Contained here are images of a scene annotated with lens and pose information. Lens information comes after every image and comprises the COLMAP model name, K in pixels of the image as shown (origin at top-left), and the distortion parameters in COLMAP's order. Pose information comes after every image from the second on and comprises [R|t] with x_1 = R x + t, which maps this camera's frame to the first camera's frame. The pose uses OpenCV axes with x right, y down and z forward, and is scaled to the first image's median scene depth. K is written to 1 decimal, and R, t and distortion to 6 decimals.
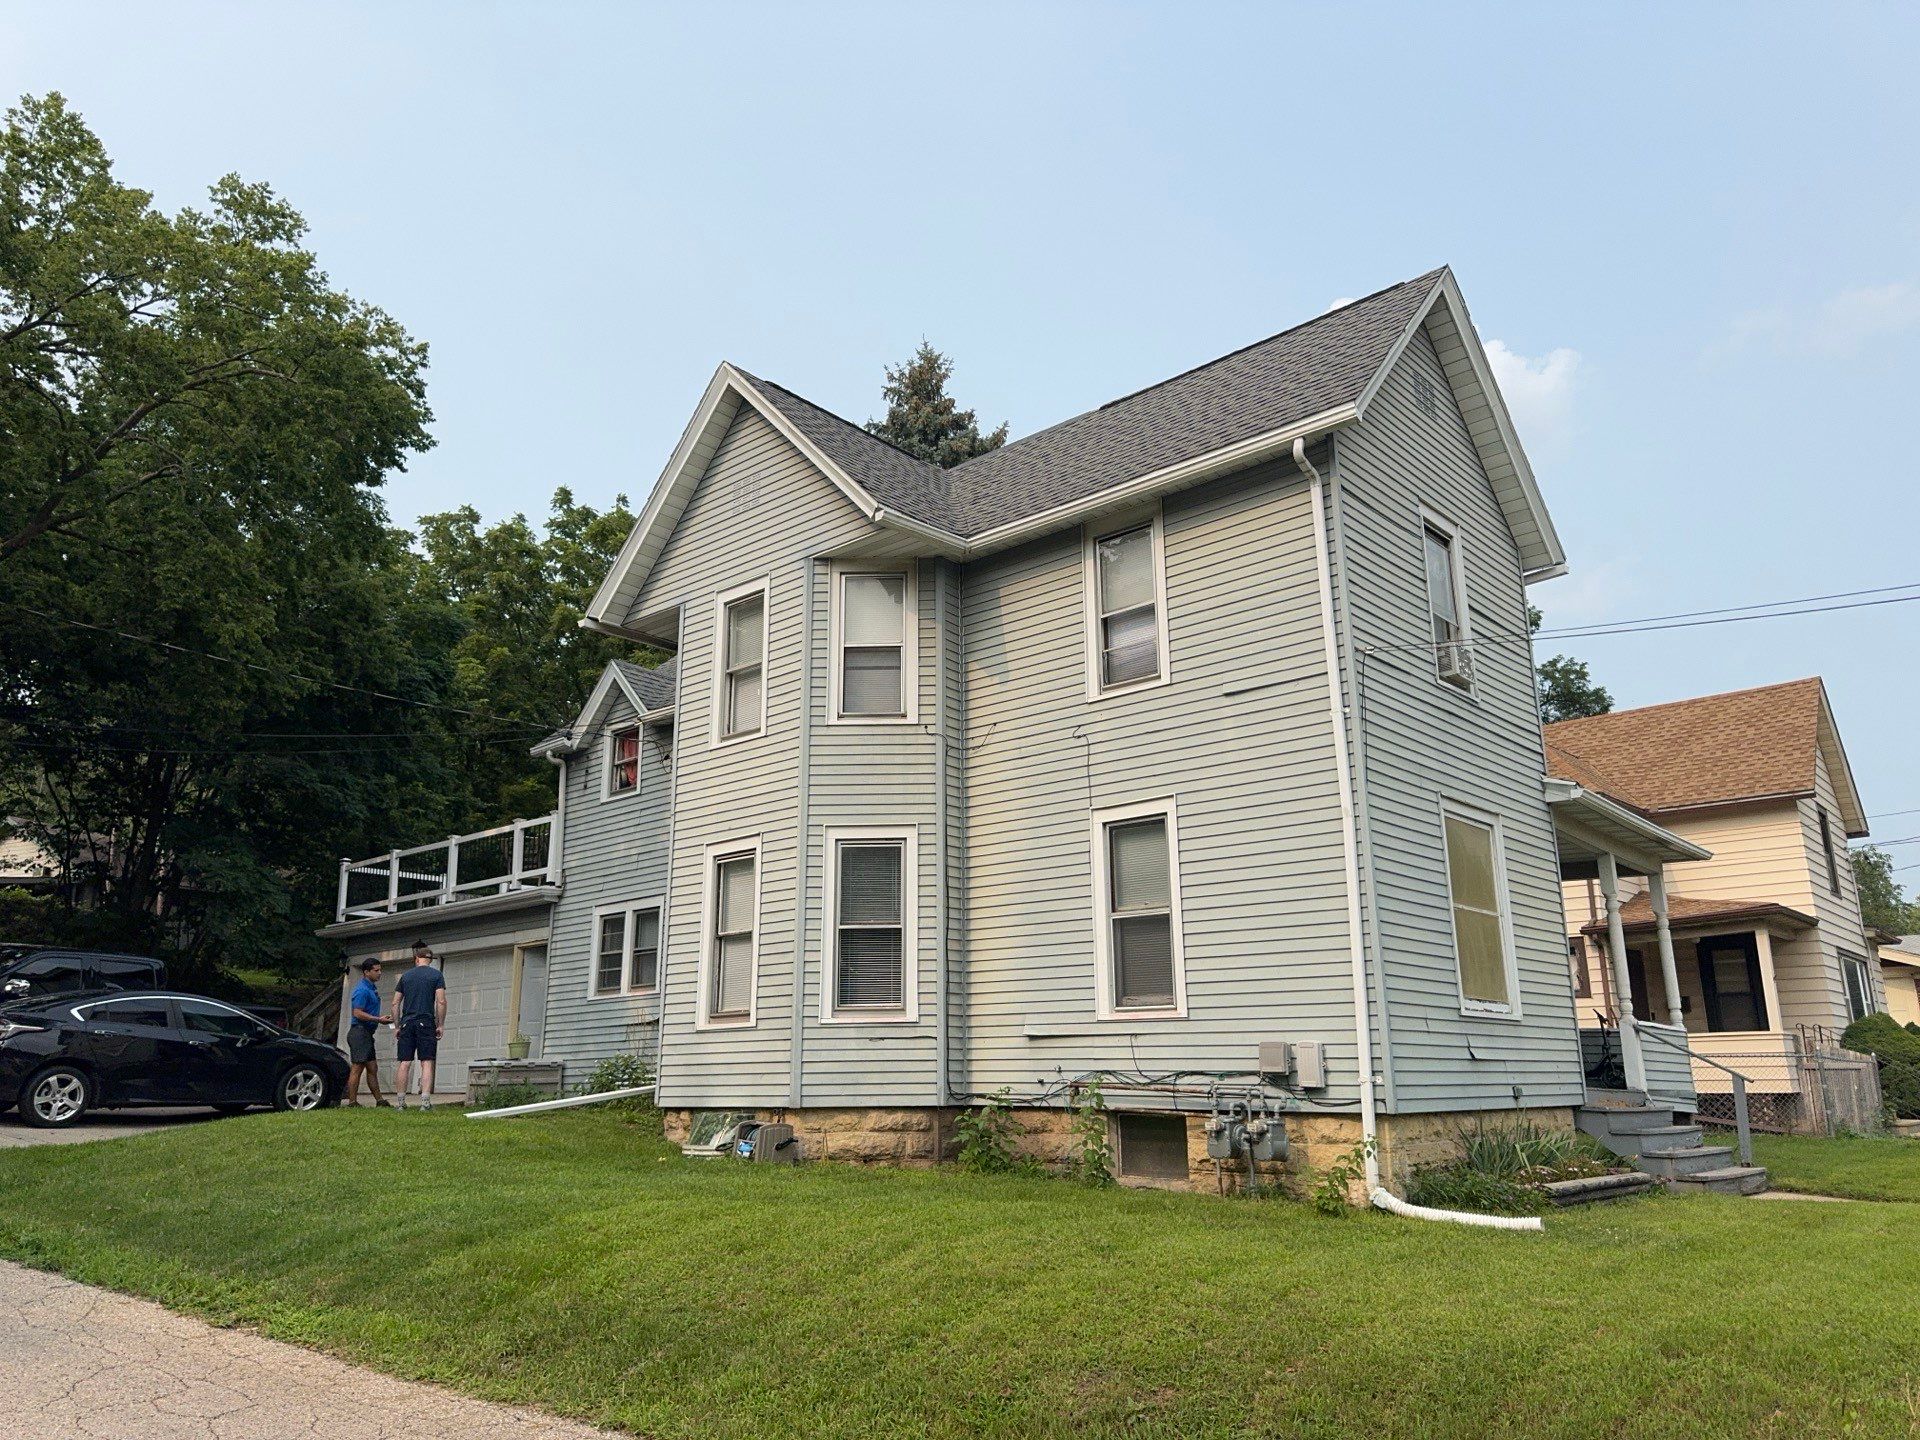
lens RADIAL K [[1364.8, 0, 952.0], [0, 1364.8, 726.5], [0, 0, 1]] dist [0.147952, -0.205869]
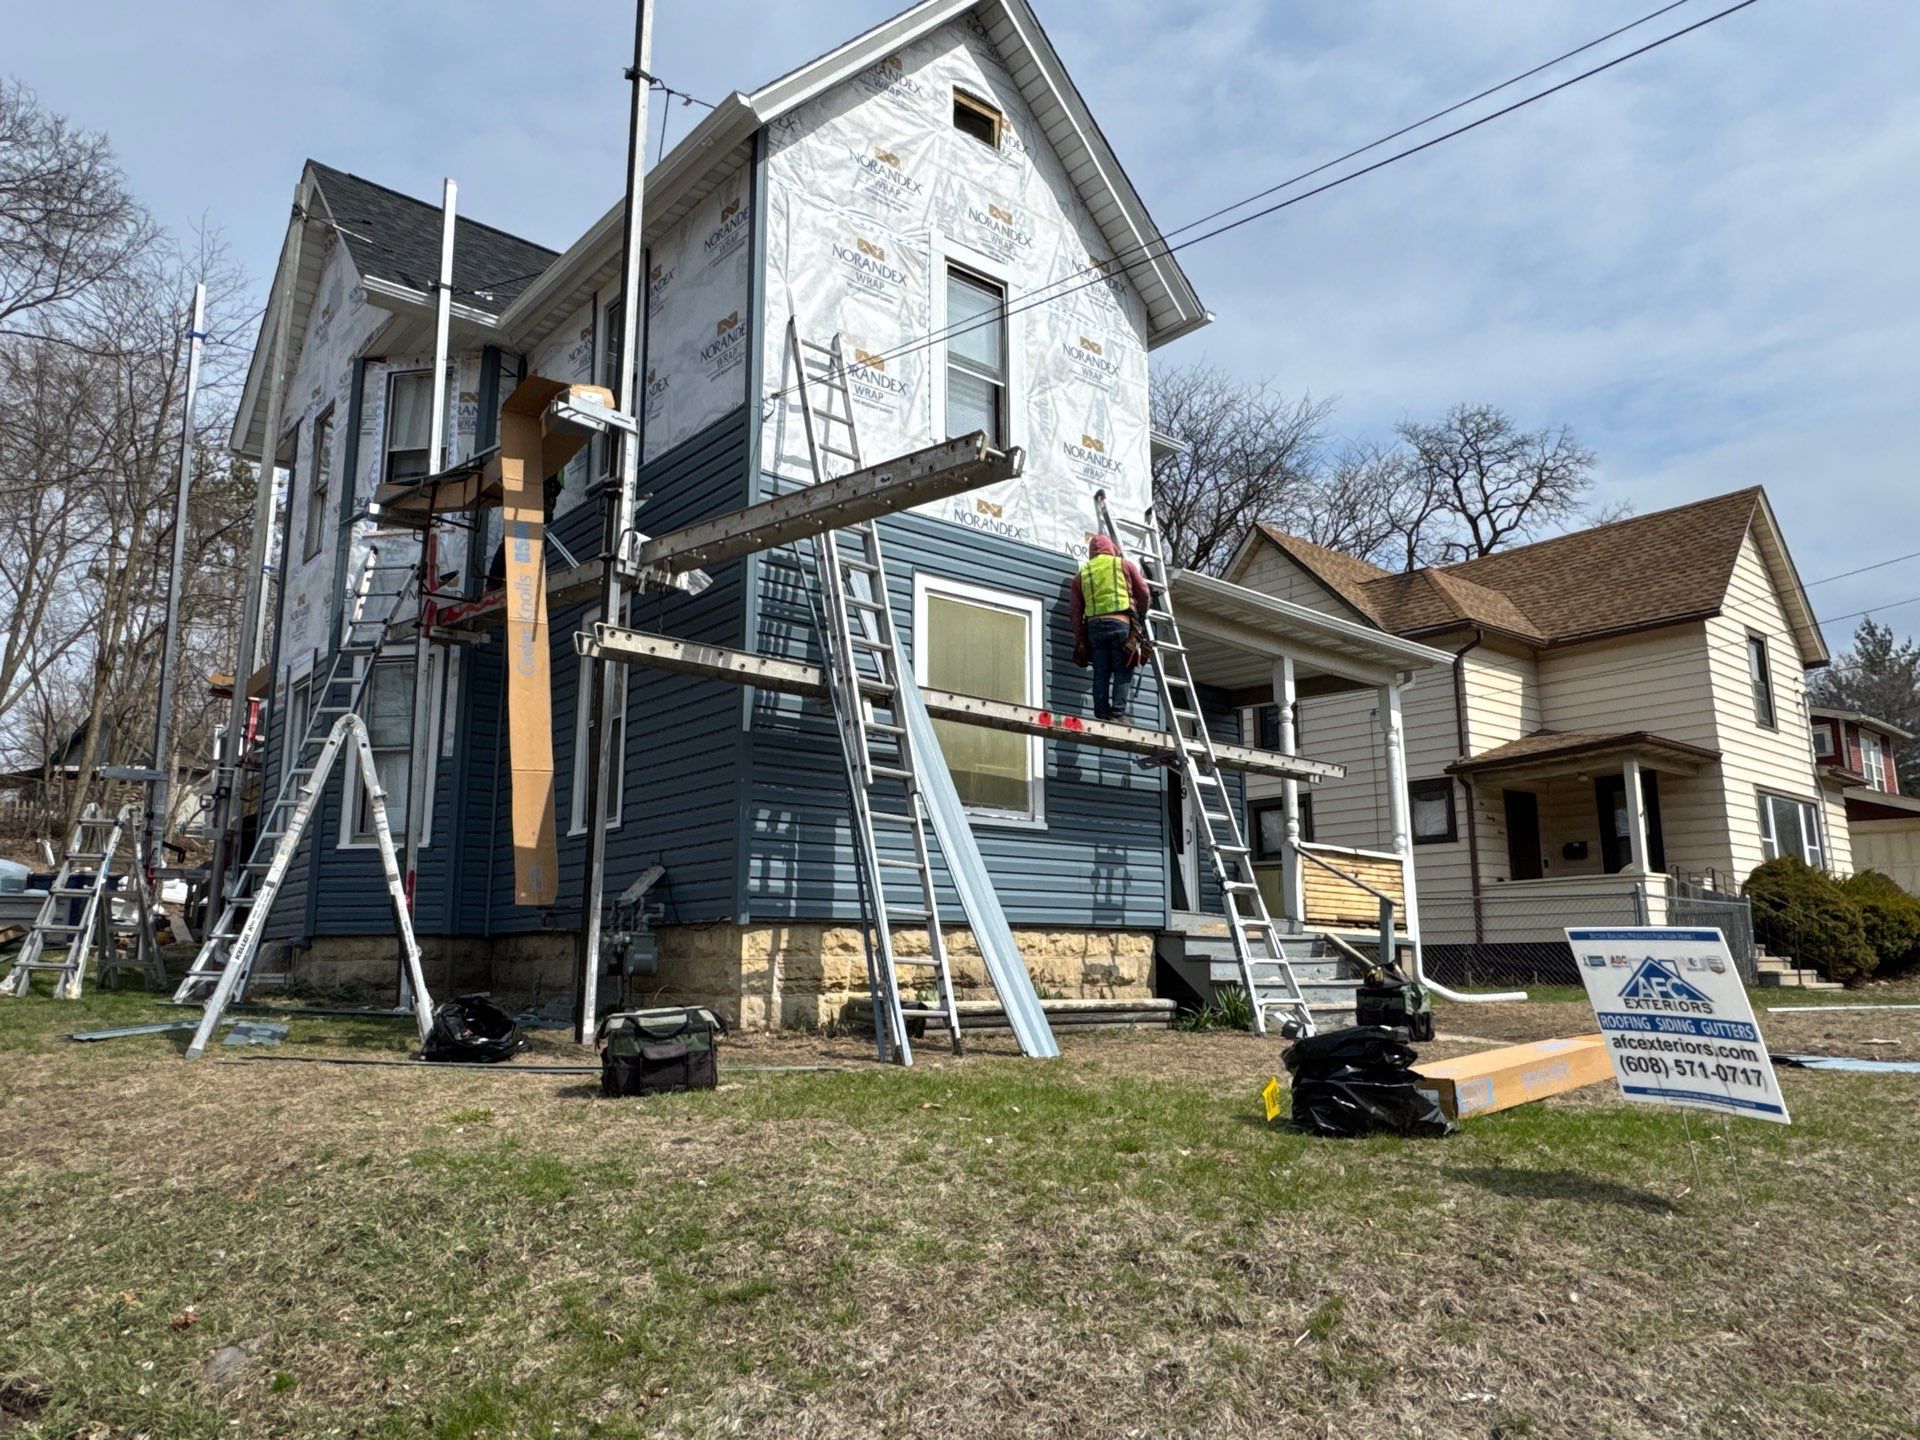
lens RADIAL K [[1320.4, 0, 960.0], [0, 1320.4, 720.0], [0, 0, 1]] dist [0.005795, 0.002068]
pose [[0.988675, -0.025021, -0.147974, 0.459282], [0.034536, 0.997473, 0.062086, 0.083999], [0.146046, -0.066493, 0.987041, 0.170915]]
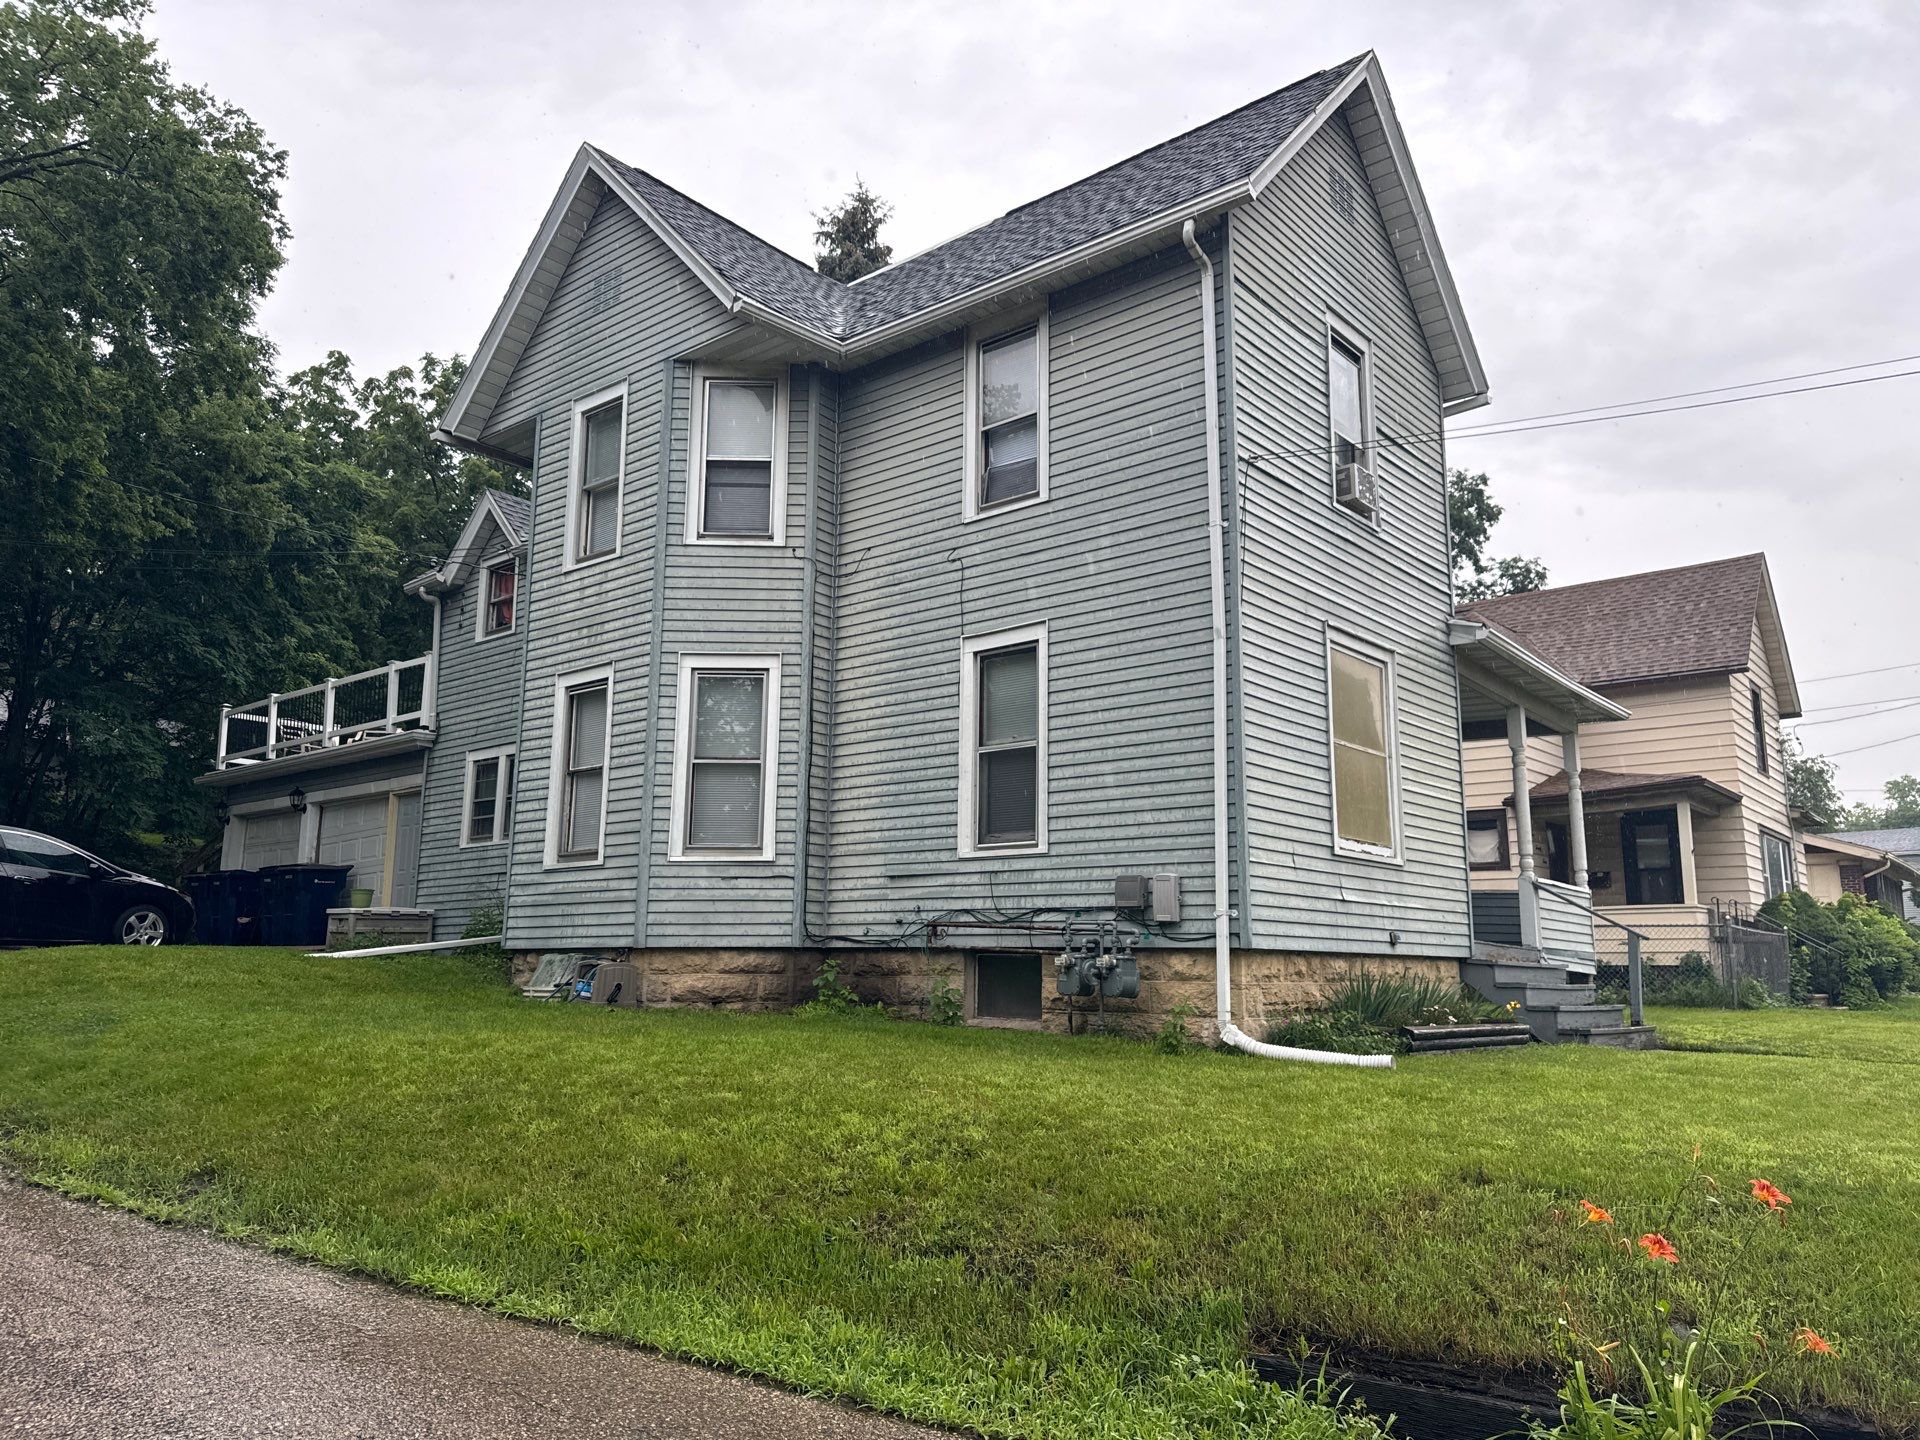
lens RADIAL K [[1366.0, 0, 964.4], [0, 1366.0, 728.6], [0, 0, 1]] dist [0.151909, -0.250398]
pose [[0.999394, 0.020045, 0.028440, 0.072219], [-0.022187, 0.996774, 0.077138, 0.046729], [-0.026802, -0.077722, 0.996615, 0.064183]]
